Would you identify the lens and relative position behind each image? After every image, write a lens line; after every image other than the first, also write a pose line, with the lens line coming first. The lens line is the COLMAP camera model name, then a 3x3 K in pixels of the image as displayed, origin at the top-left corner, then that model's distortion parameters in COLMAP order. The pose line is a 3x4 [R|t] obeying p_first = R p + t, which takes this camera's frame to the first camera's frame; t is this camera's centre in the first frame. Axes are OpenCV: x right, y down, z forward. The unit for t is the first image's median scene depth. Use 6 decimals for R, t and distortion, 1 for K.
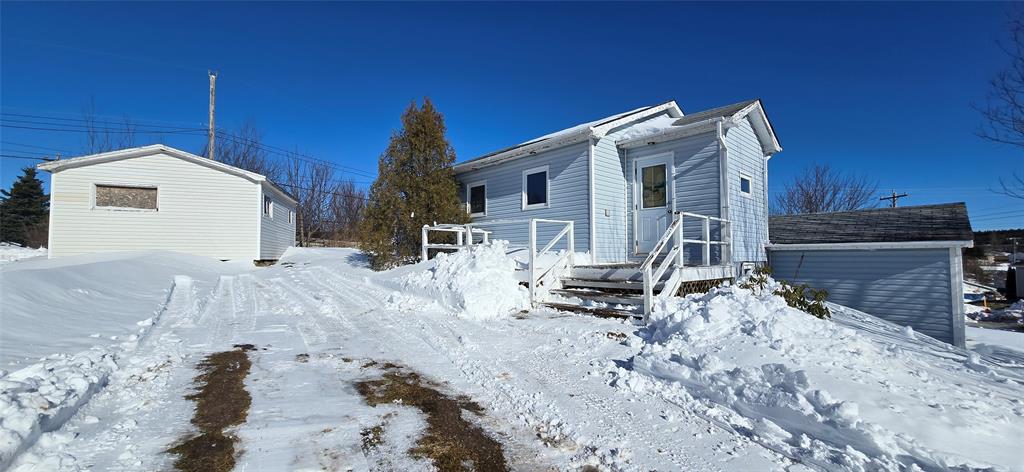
lens RADIAL K [[418.1, 0, 515.1], [0, 418.1, 239.1], [0, 0, 1]] dist [0.002526, -0.000579]
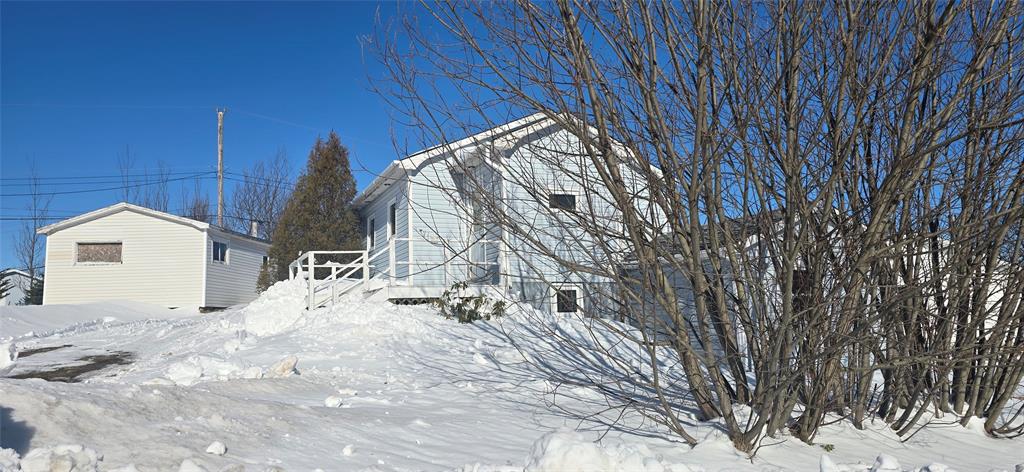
lens RADIAL K [[686.7, 0, 516.0], [0, 686.7, 237.7], [0, 0, 1]] dist [0.027108, -0.002257]
pose [[0.943204, -0.065502, -0.325693, 0.685970], [0.041435, 0.995909, -0.080299, 0.051179], [0.329620, 0.062243, 0.942060, -0.349222]]
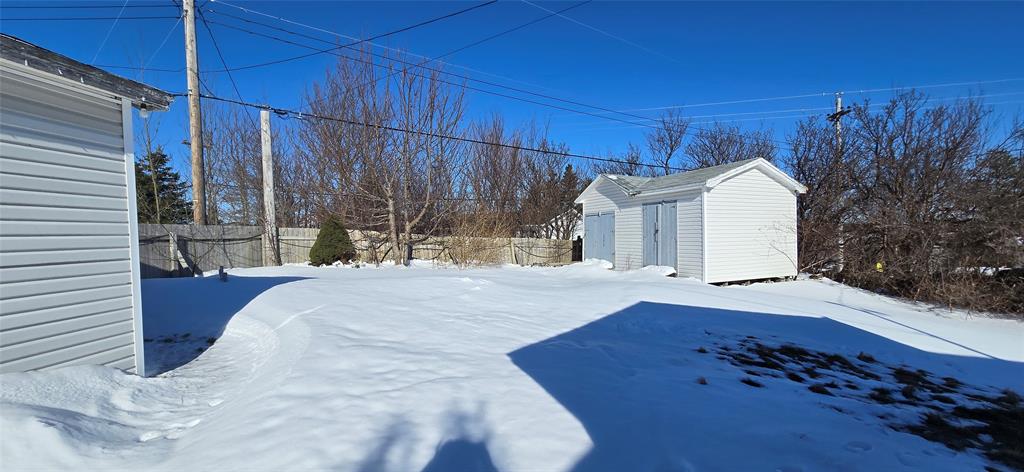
lens RADIAL K [[418.1, 0, 517.1], [0, 418.1, 239.6], [0, 0, 1]] dist [0.002526, -0.000579]
pose [[0.925613, -0.008073, -0.378385, -0.467893], [0.031686, 0.997915, 0.056220, -0.045974], [0.377142, -0.064027, 0.923940, 1.411944]]
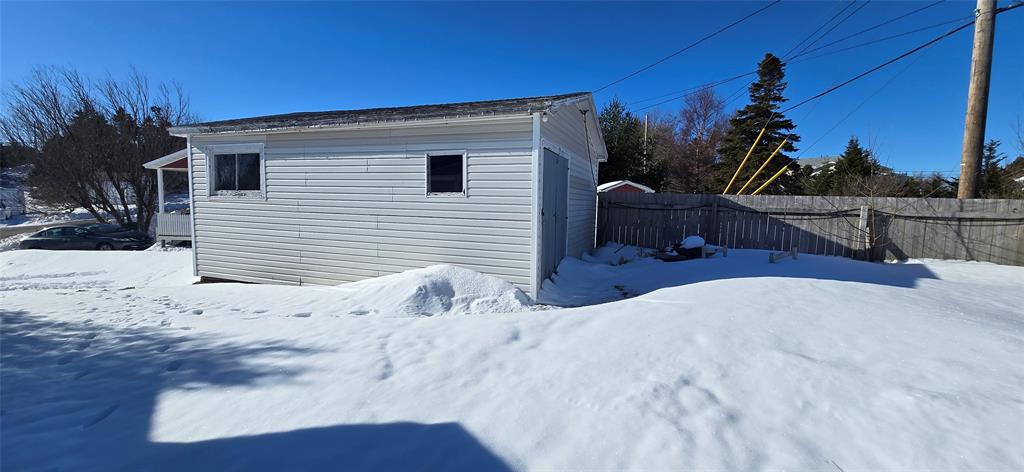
lens RADIAL K [[418.1, 0, 510.5], [0, 418.1, 240.5], [0, 0, 1]] dist [0.002526, -0.000579]
pose [[-0.623210, 0.059242, -0.779807, -0.470994], [0.012256, 0.997744, 0.066004, -0.033000], [0.781958, 0.031577, -0.622530, 1.855888]]
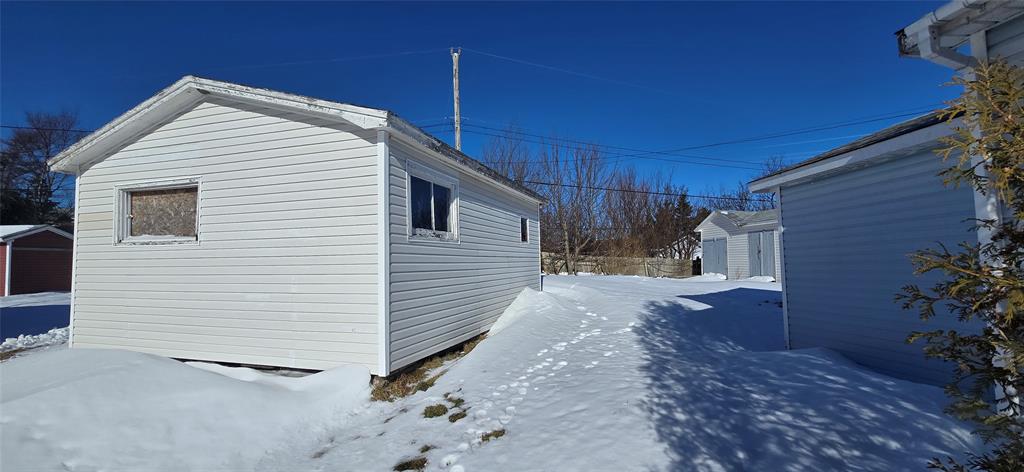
lens RADIAL K [[418.1, 0, 512.2], [0, 418.1, 242.0], [0, 0, 1]] dist [0.002526, -0.000579]
pose [[0.799328, -0.038792, -0.599642, -0.358379], [0.040124, 0.999132, -0.011150, -0.048958], [0.599554, -0.015148, 0.800191, 0.852760]]
